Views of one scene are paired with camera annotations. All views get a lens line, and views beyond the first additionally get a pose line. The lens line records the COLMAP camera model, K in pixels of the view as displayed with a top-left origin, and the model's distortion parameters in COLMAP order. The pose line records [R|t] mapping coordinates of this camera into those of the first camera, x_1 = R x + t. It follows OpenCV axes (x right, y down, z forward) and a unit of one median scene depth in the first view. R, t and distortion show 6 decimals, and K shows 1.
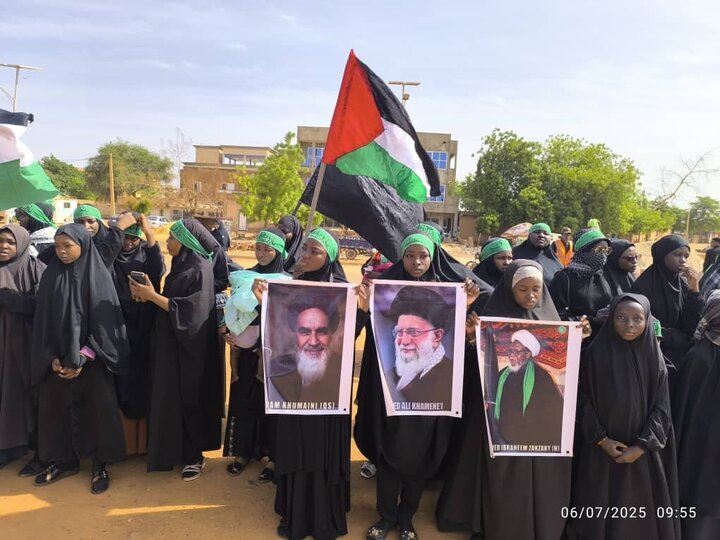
lens RADIAL K [[552.8, 0, 363.4], [0, 552.8, 261.5], [0, 0, 1]] dist [0.130702, -0.084900]
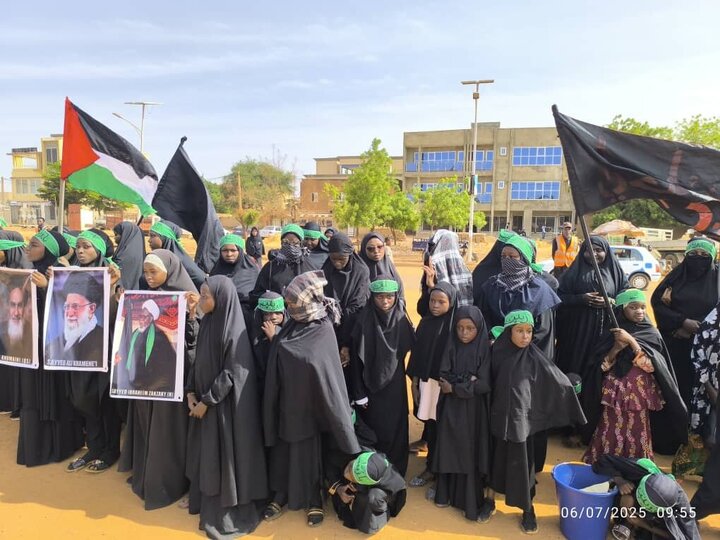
lens RADIAL K [[564.4, 0, 373.8], [0, 564.4, 240.3], [0, 0, 1]] dist [0.189635, -0.000330]
pose [[0.975625, -0.032826, -0.216976, 0.150553], [0.022448, 0.998491, -0.050124, 0.009481], [0.218294, 0.044032, 0.974889, -0.023202]]
